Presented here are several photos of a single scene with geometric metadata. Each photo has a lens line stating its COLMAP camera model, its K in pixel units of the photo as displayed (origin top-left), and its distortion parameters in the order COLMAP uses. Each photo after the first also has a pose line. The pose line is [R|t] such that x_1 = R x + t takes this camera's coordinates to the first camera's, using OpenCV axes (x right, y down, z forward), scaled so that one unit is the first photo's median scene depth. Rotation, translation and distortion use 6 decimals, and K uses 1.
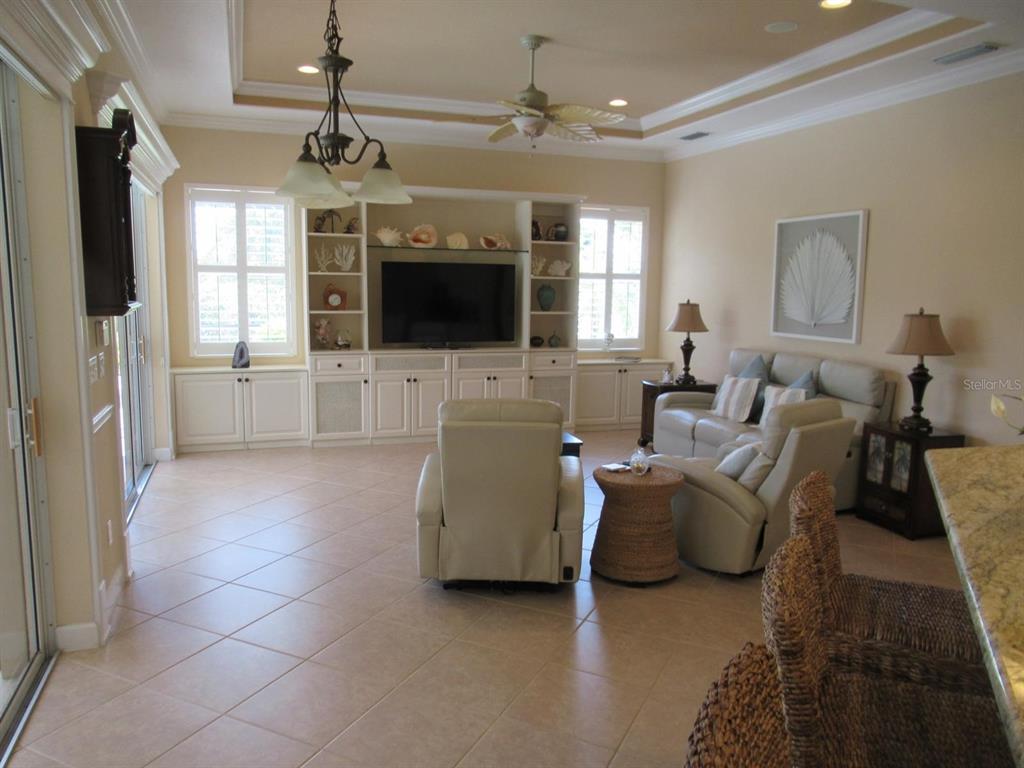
lens RADIAL K [[729.9, 0, 519.5], [0, 729.9, 367.6], [0, 0, 1]] dist [0.005355, 0.002213]
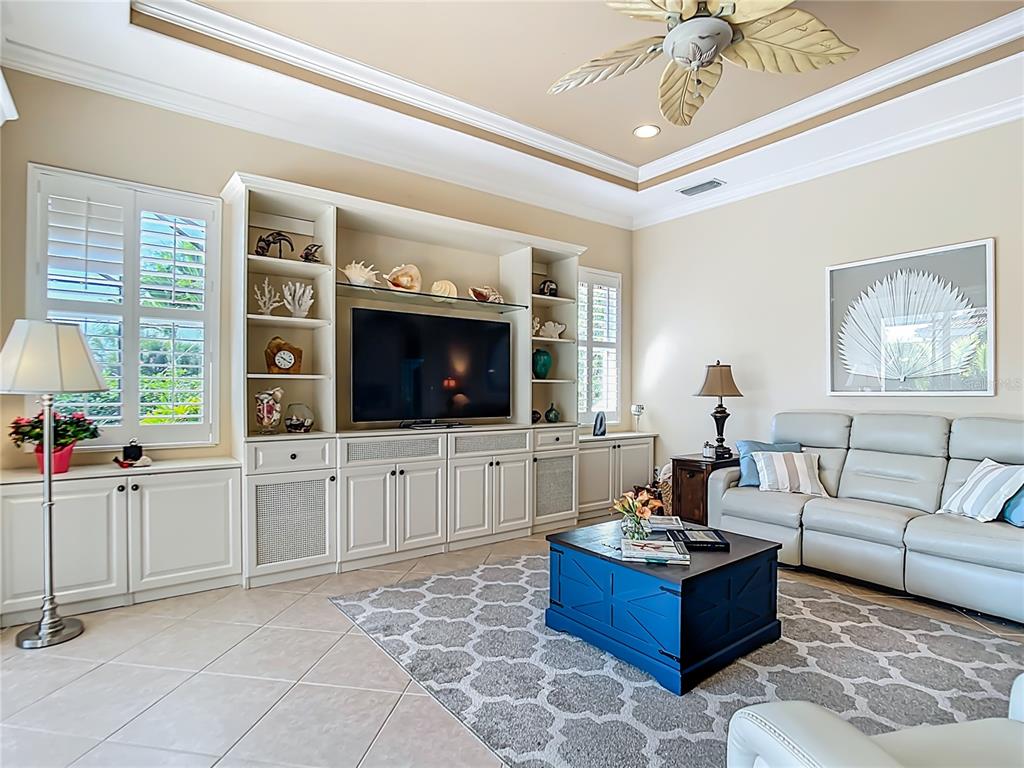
lens RADIAL K [[528.8, 0, 505.9], [0, 528.8, 389.6], [0, 0, 1]] dist [-0.027186, 0.007268]
pose [[0.956770, -0.015321, 0.290441, -0.194961], [0.049150, 0.992767, -0.109538, -0.001429], [-0.286662, 0.119078, 0.950603, 0.471057]]
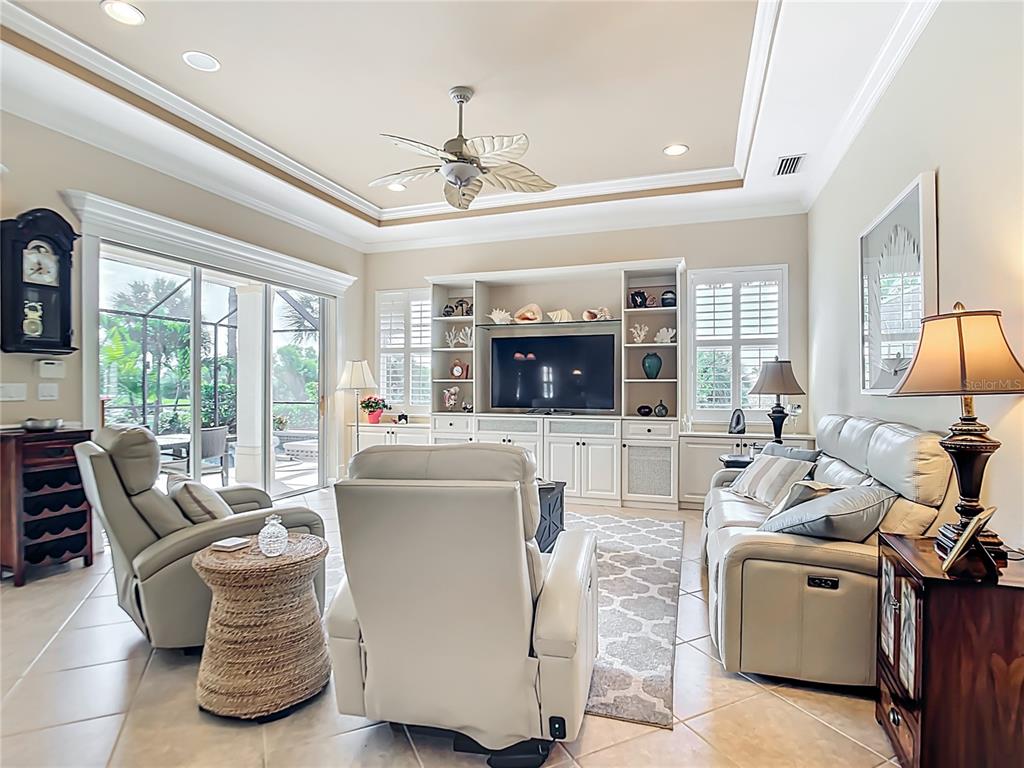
lens RADIAL K [[528.8, 0, 505.9], [0, 528.8, 389.6], [0, 0, 1]] dist [-0.027186, 0.007268]
pose [[0.777259, -0.014310, -0.629018, 0.361065], [-0.064674, 0.992629, -0.102497, 0.022997], [0.625848, 0.120348, 0.770604, 0.364439]]
